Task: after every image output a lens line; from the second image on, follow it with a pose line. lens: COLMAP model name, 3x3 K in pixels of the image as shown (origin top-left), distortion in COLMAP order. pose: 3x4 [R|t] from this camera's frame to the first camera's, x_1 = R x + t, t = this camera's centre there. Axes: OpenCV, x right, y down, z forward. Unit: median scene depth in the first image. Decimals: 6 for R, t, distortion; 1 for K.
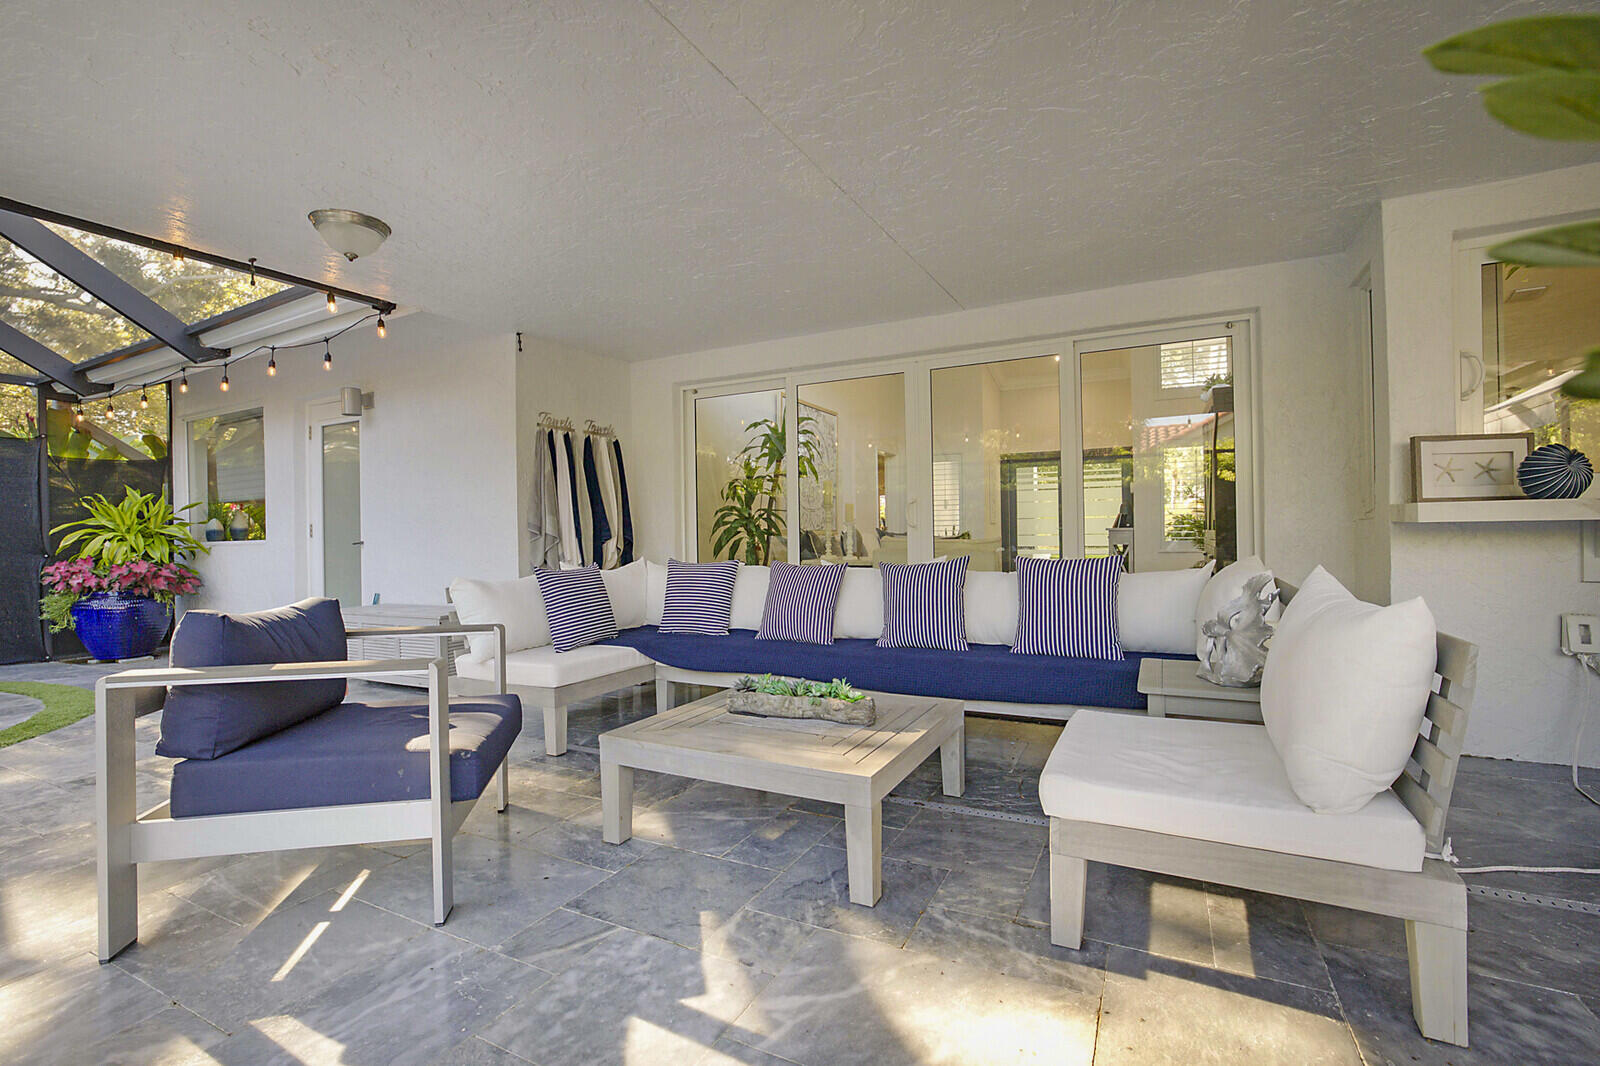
lens RADIAL K [[693.7, 0, 800.3], [0, 693.7, 536.5], [0, 0, 1]] dist [0.001846, 0.000190]
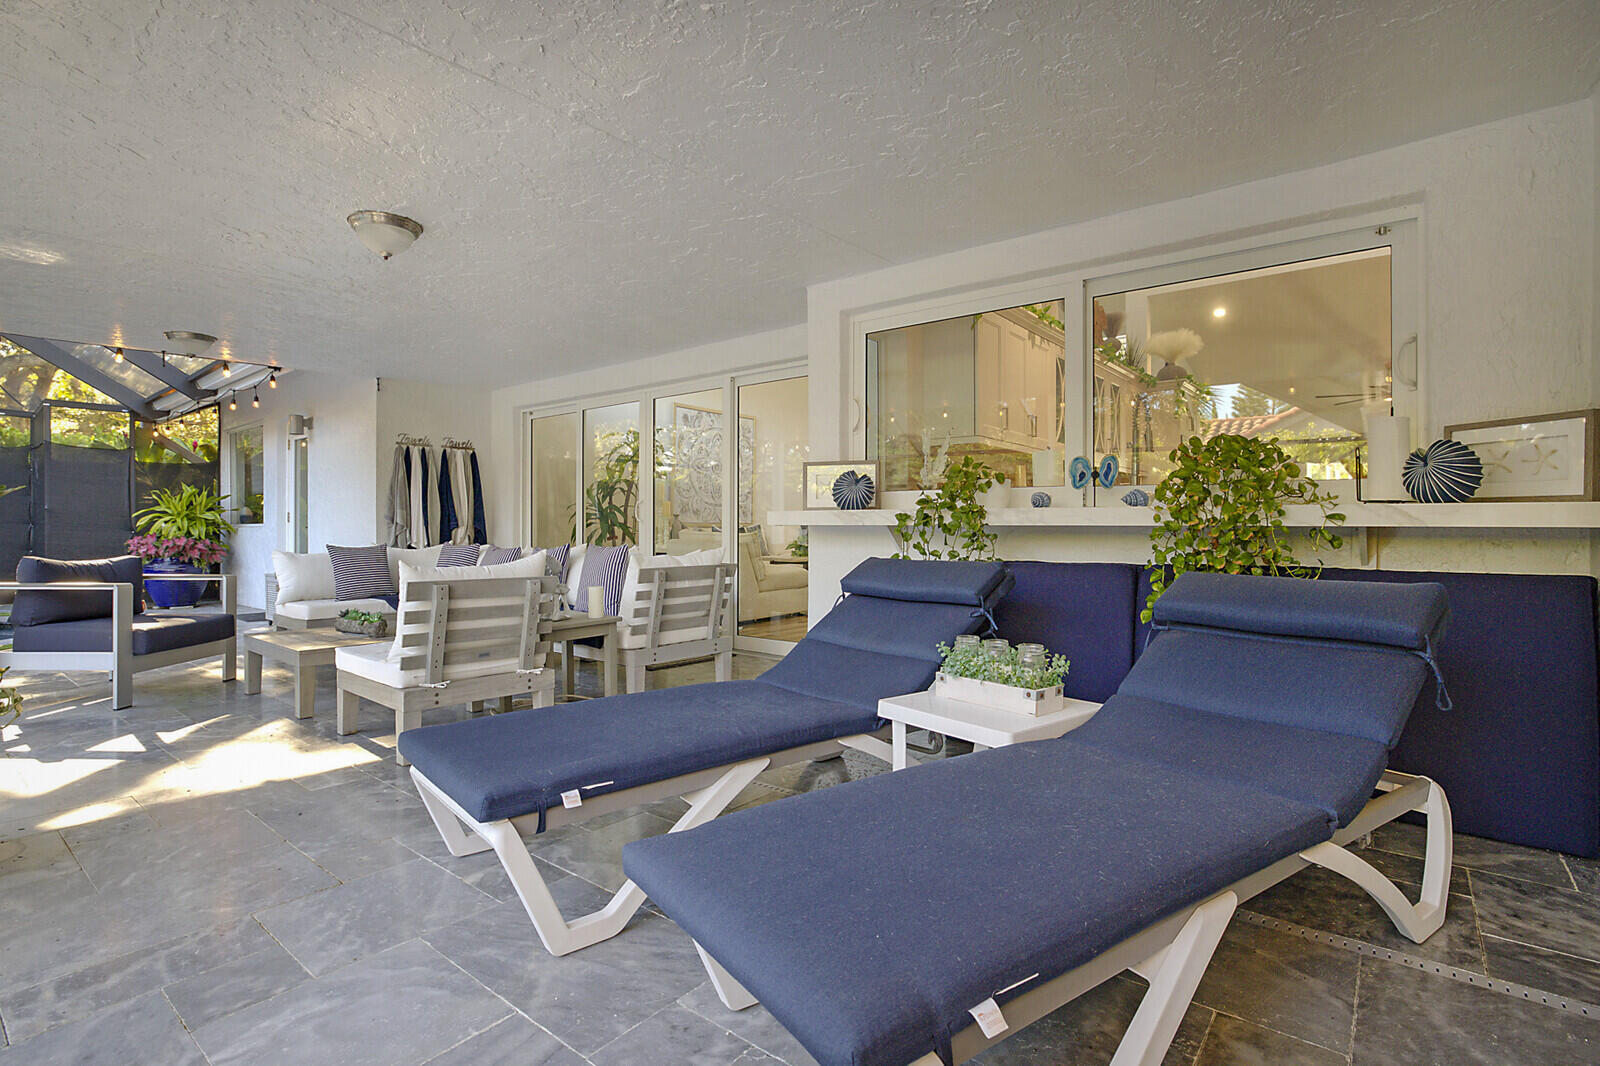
lens RADIAL K [[736.3, 0, 801.9], [0, 736.3, 527.8], [0, 0, 1]] dist [-0.015037, 0.001820]
pose [[0.984502, 0.017765, -0.174471, 0.520432], [-0.017542, 0.999842, 0.002819, -0.009160], [0.174494, 0.000285, 0.984658, -0.220971]]
